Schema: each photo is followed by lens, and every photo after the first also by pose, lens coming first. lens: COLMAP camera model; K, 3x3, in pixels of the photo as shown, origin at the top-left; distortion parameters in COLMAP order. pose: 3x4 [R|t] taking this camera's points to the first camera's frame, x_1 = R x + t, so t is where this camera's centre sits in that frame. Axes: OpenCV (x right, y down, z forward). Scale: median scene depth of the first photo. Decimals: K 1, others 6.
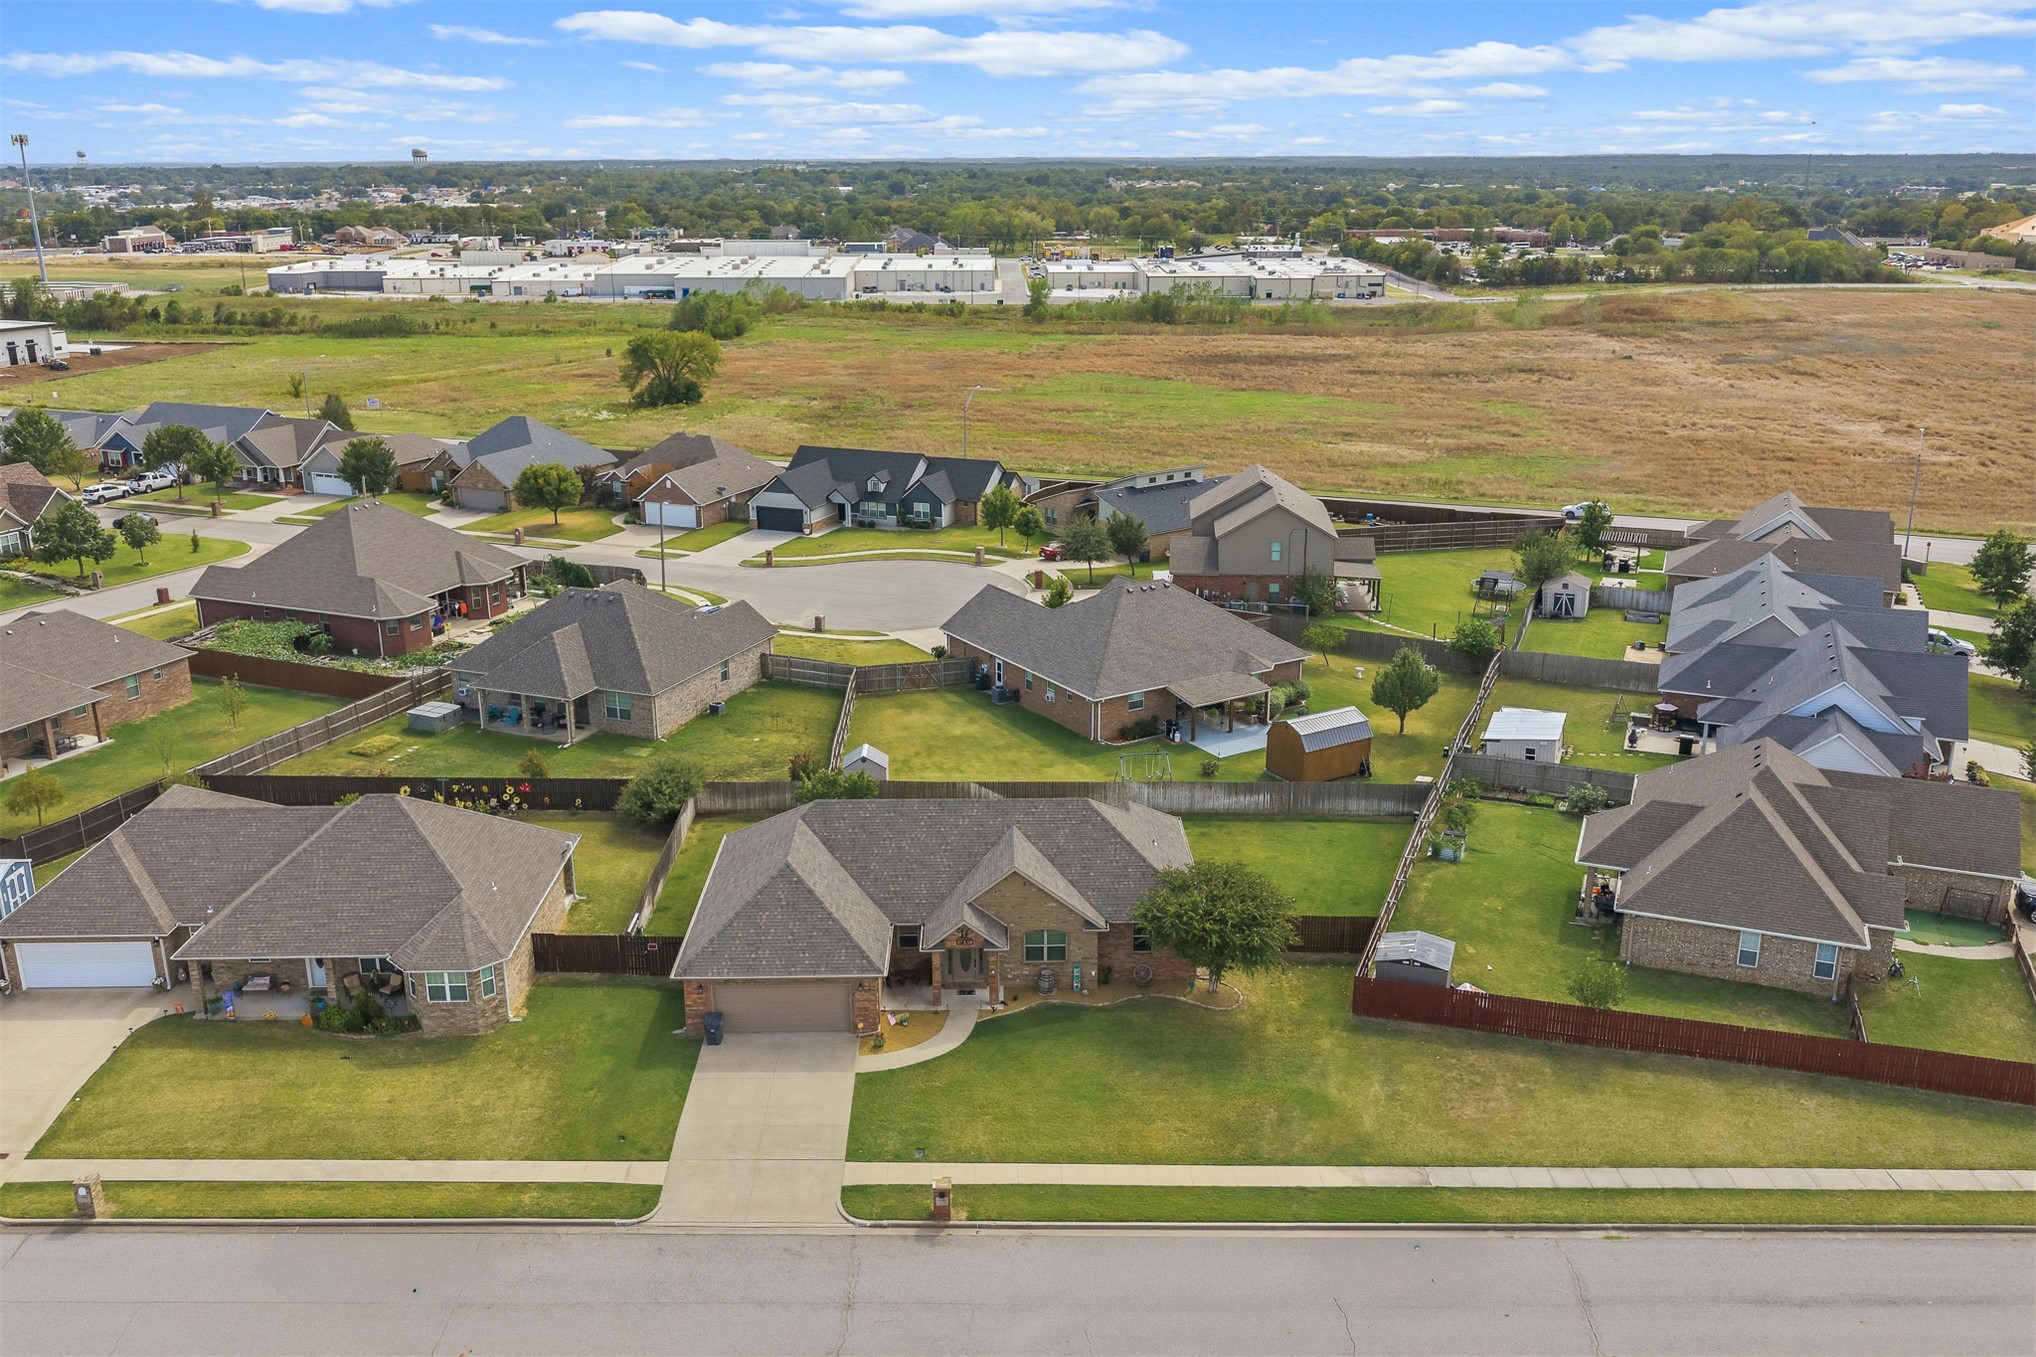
lens RADIAL K [[1699.1, 0, 1024.8], [0, 1699.1, 685.8], [0, 0, 1]] dist [0.012866, -0.024256]
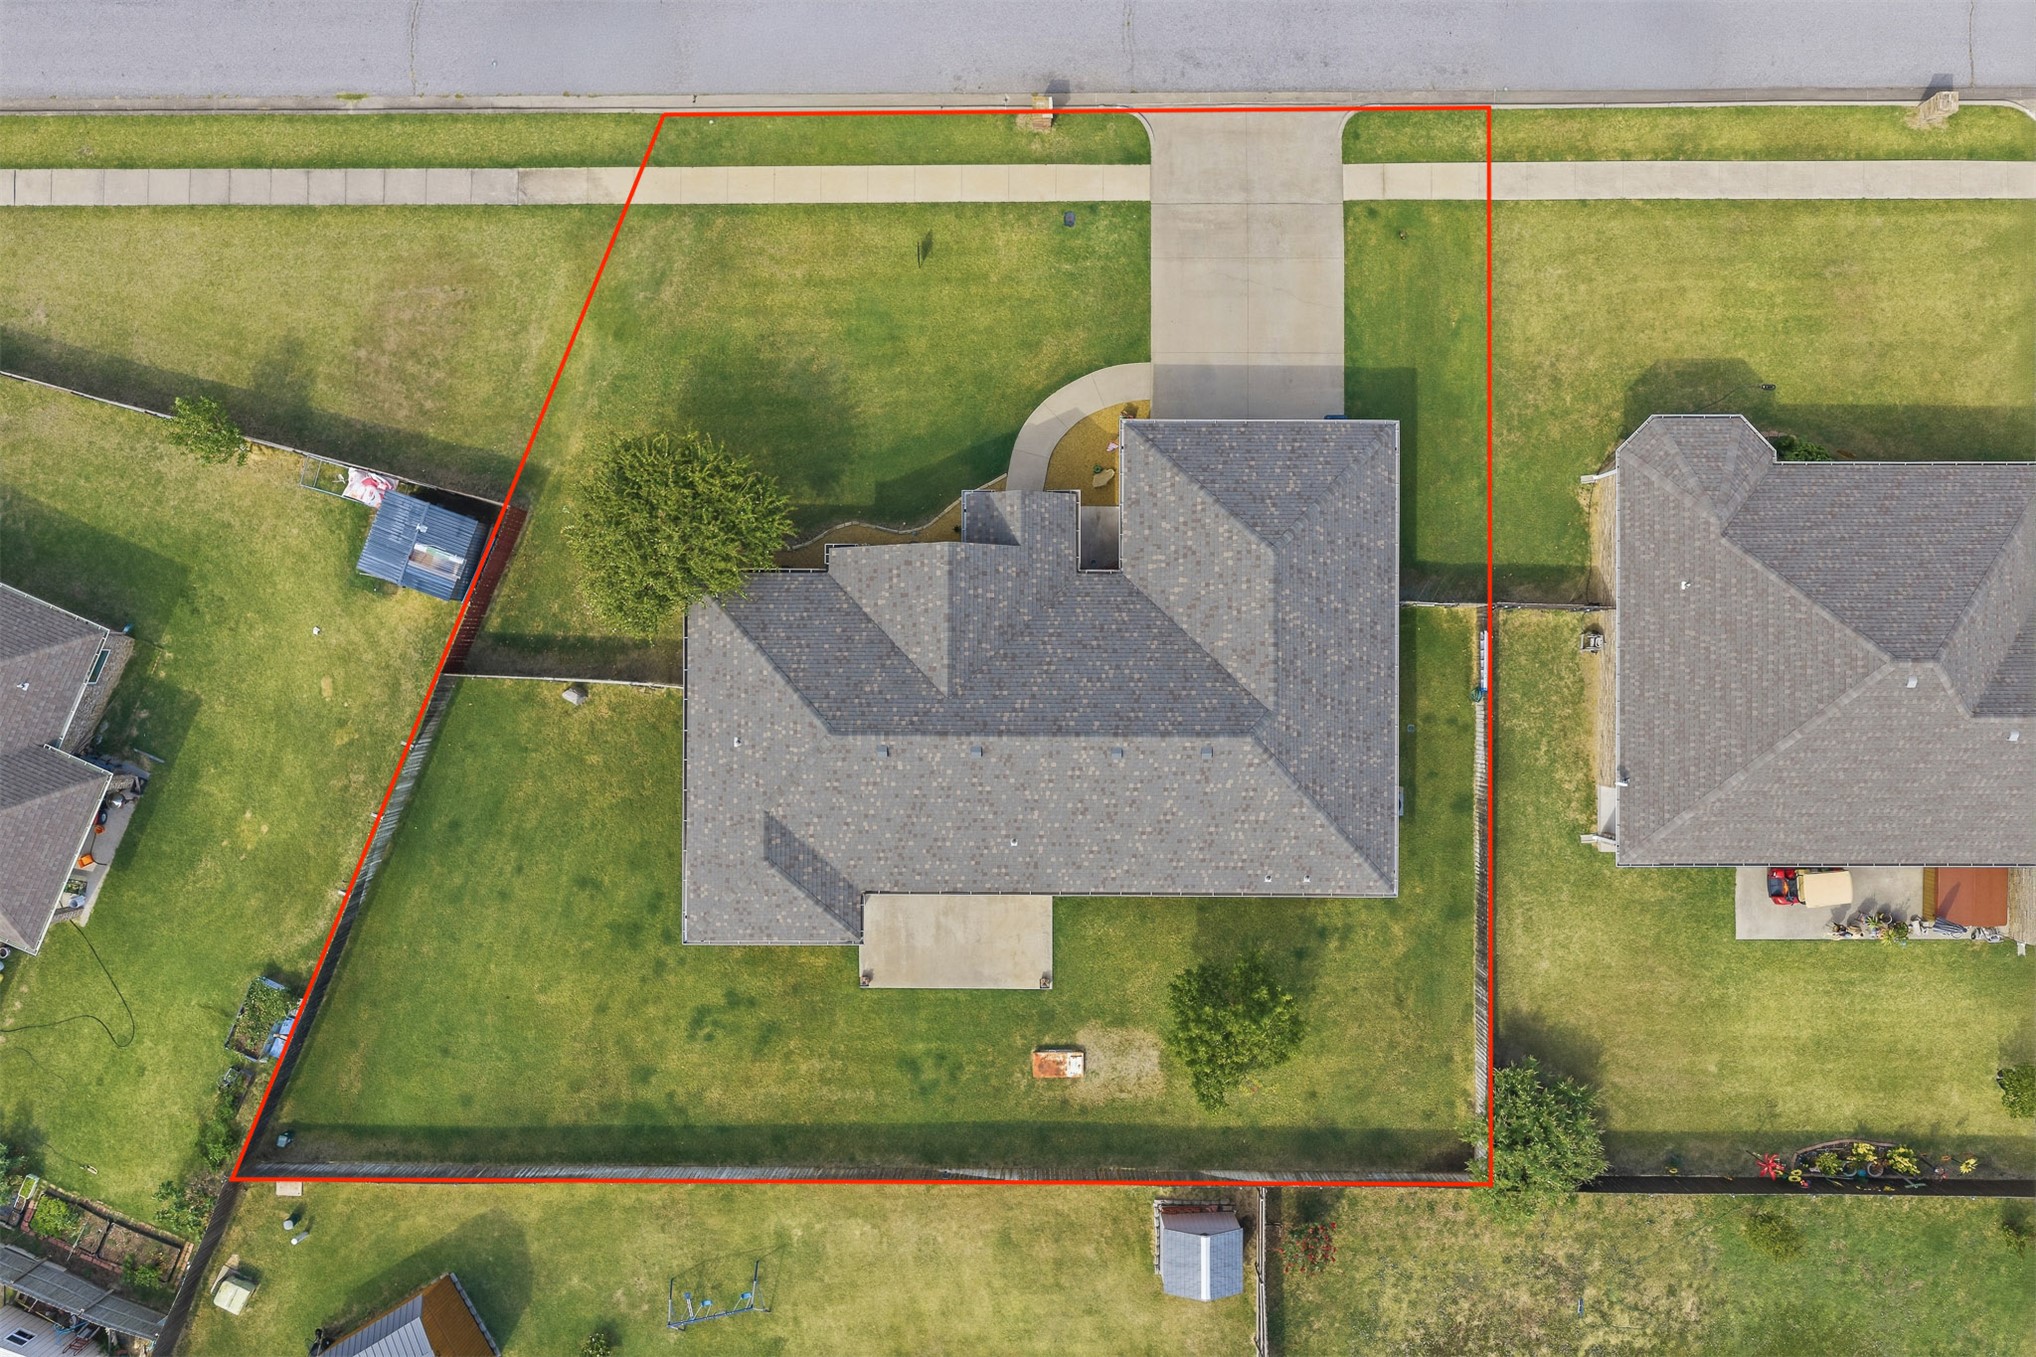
lens RADIAL K [[1699.1, 0, 1024.8], [0, 1699.1, 685.8], [0, 0, 1]] dist [0.012866, -0.024256]
pose [[-0.999715, -0.023553, 0.003884, -0.018171], [0.010966, -0.308629, 0.951119, -0.254685], [-0.021203, 0.950891, 0.308800, 0.367565]]
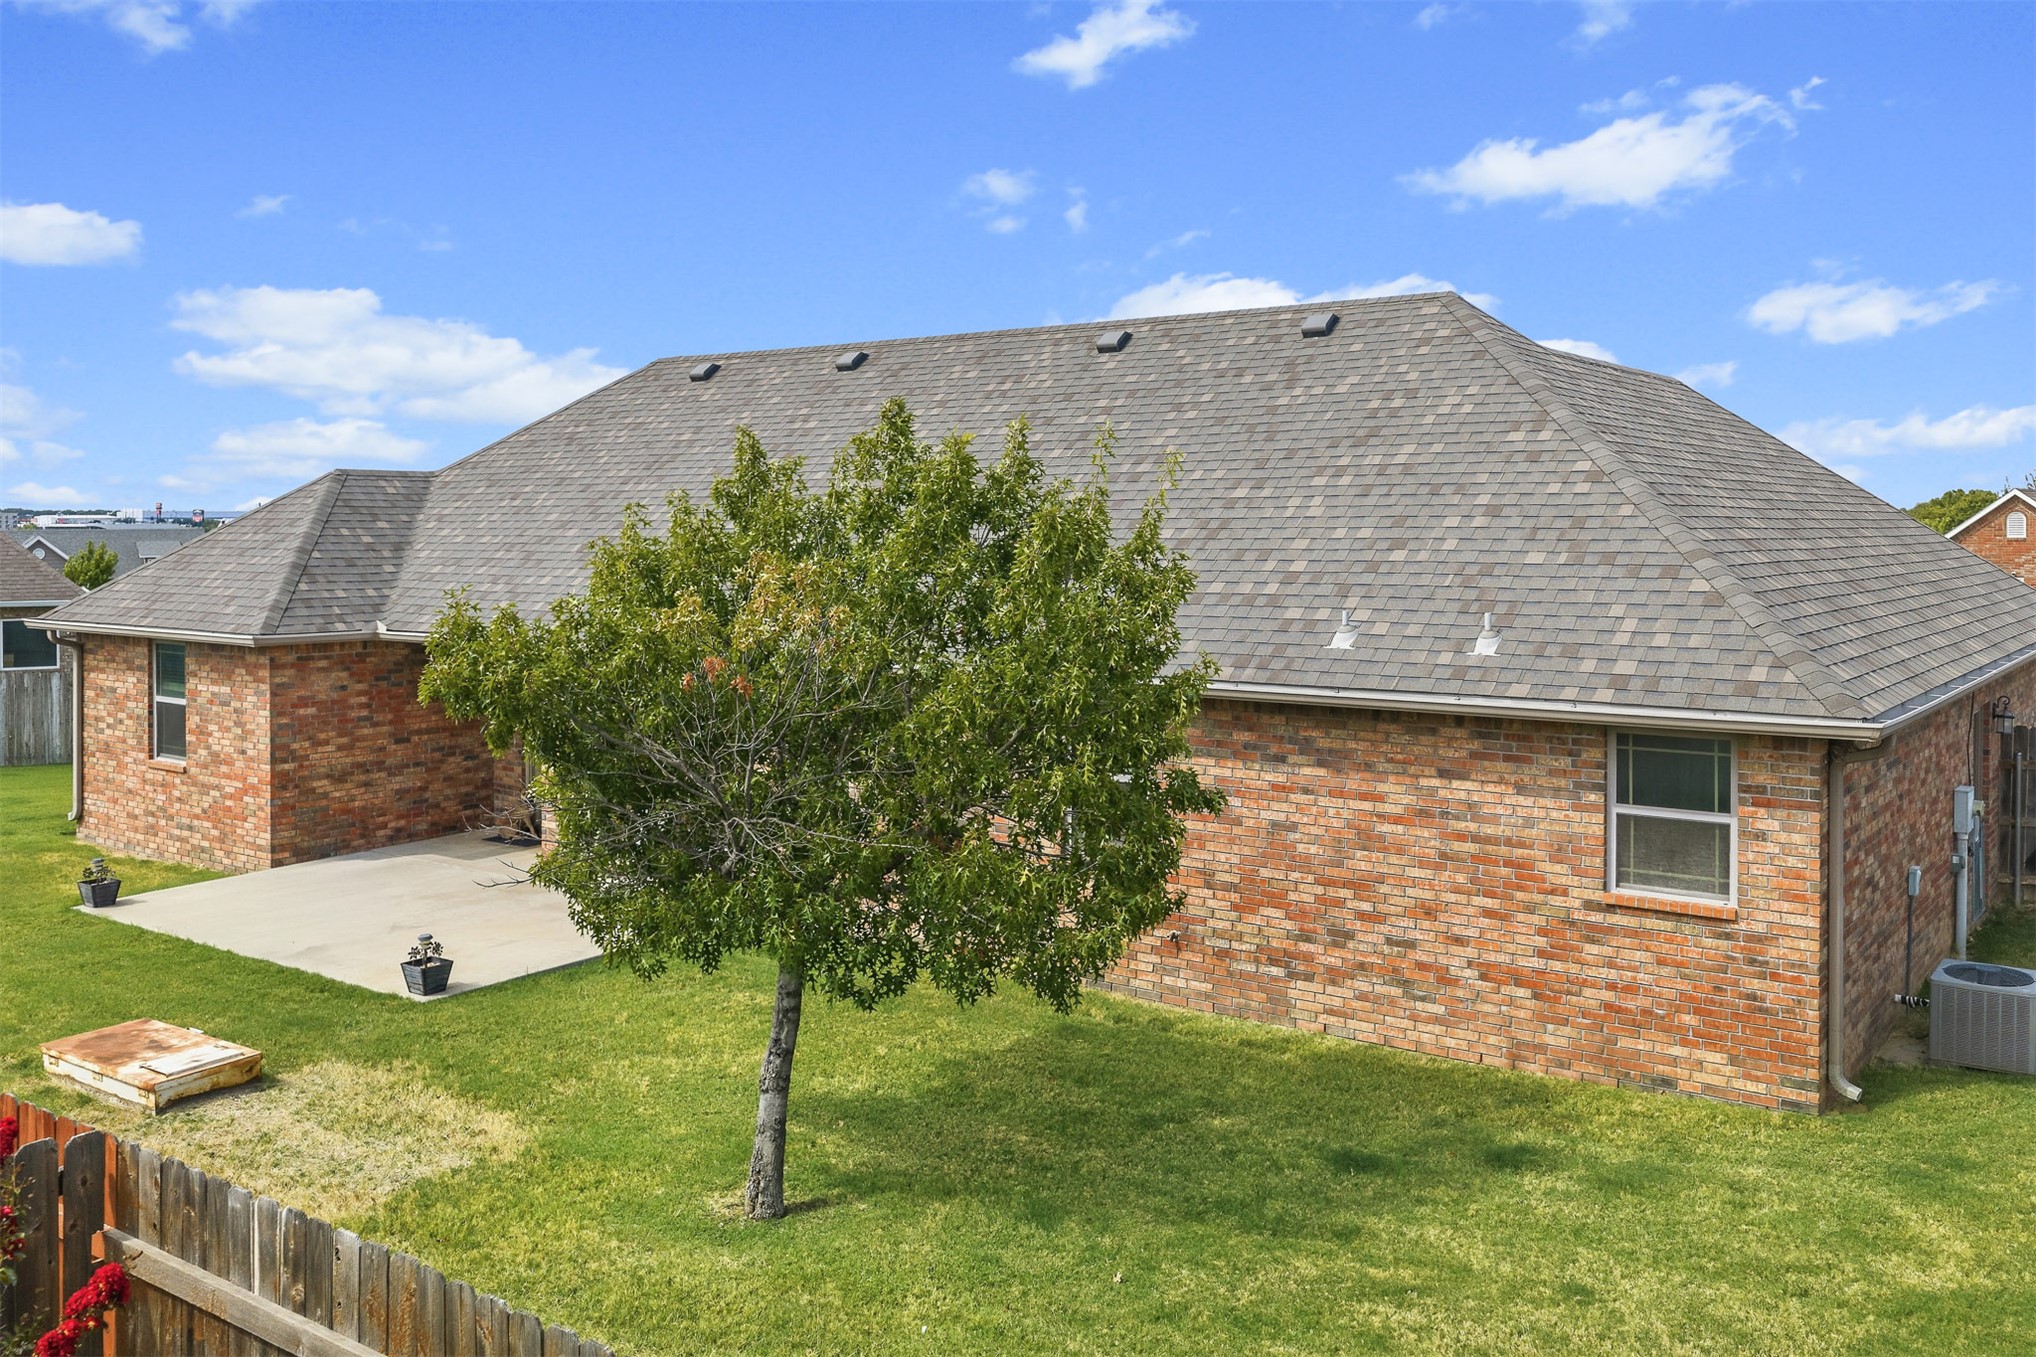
lens RADIAL K [[1741.6, 0, 1019.1], [0, 1741.6, 528.0], [0, 0, 1]] dist [-0.009661, -0.004544]
pose [[-0.792265, -0.002229, 0.610173, -0.104049], [0.188139, 0.950379, 0.247756, 0.012288], [-0.580448, 0.311086, -0.752533, 0.574001]]
